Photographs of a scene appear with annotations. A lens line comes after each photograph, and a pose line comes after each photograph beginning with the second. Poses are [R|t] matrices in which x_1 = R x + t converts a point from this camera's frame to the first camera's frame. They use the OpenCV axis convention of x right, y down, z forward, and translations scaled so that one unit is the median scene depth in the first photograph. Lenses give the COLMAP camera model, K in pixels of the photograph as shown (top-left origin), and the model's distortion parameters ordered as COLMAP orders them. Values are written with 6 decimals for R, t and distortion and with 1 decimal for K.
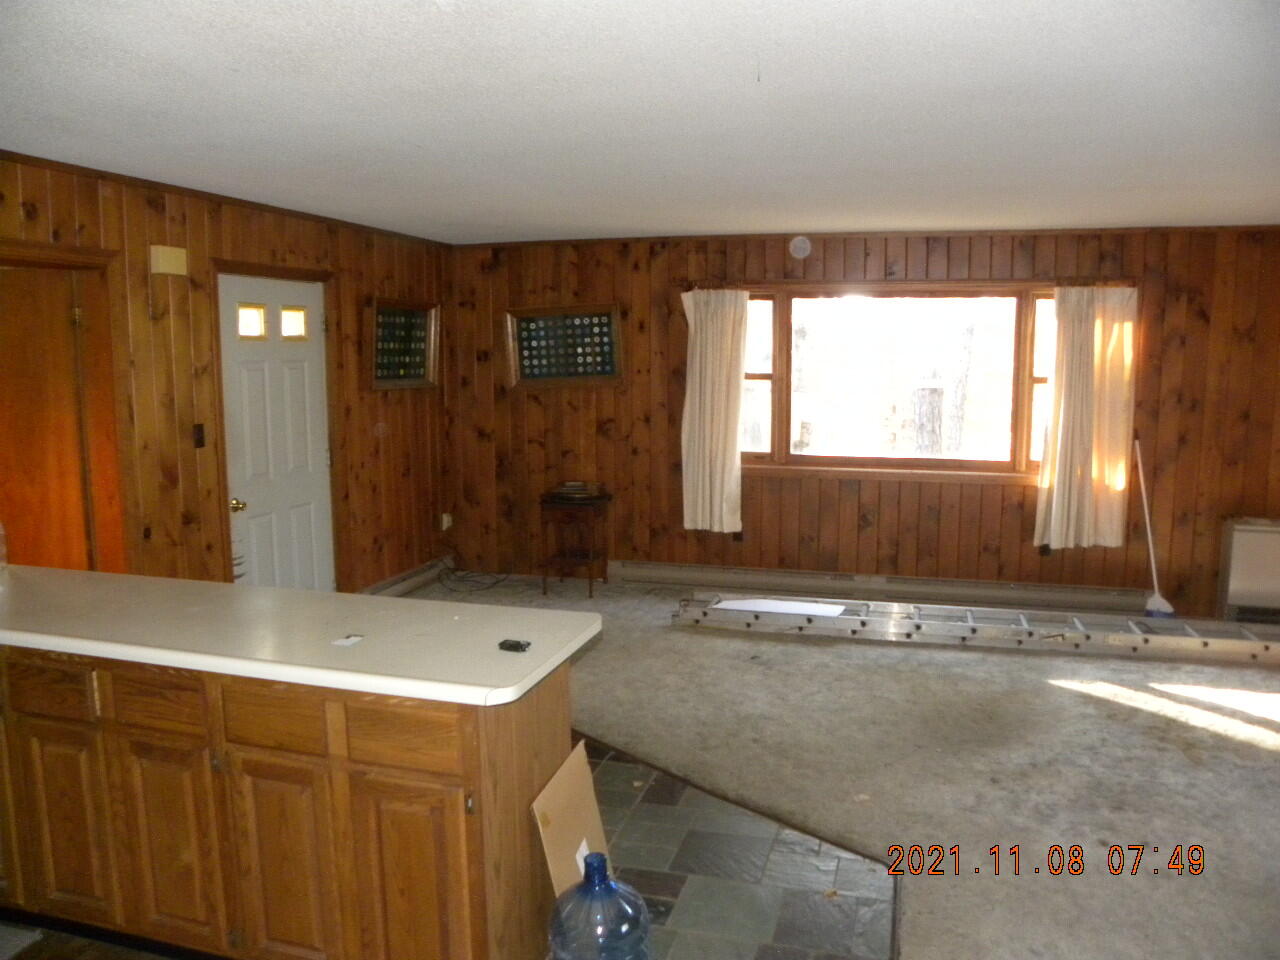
lens RADIAL K [[1022.1, 0, 642.1], [0, 1022.1, 473.2], [0, 0, 1]] dist [-0.116273, 0.070811]
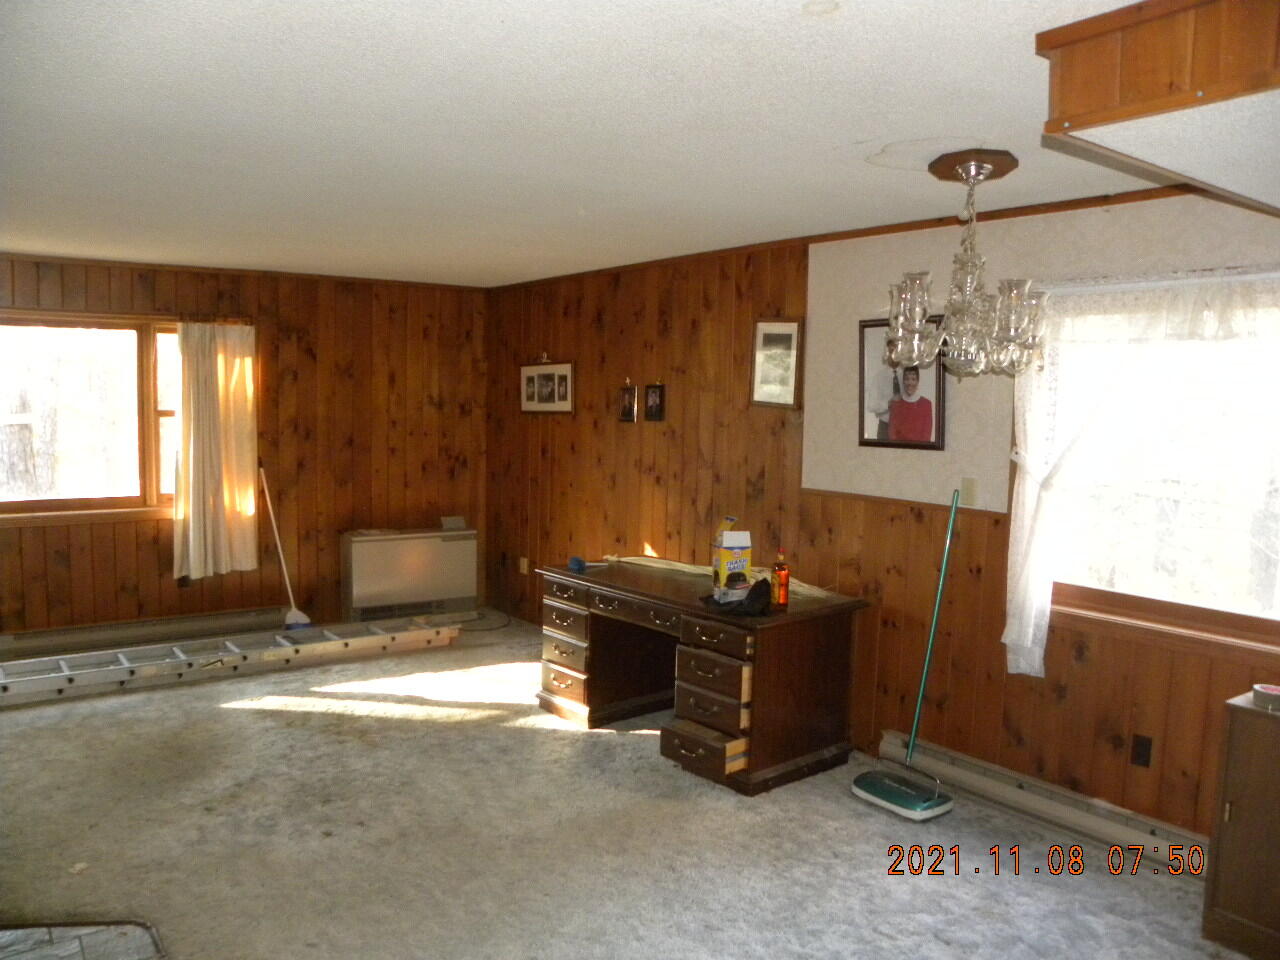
lens RADIAL K [[1022.1, 0, 641.0], [0, 1022.1, 482.1], [0, 0, 1]] dist [-0.116273, 0.070811]
pose [[0.615538, -0.058744, 0.785915, -0.105929], [0.075121, 0.997051, 0.015690, -0.004447], [-0.784519, 0.049381, 0.618136, 0.012878]]
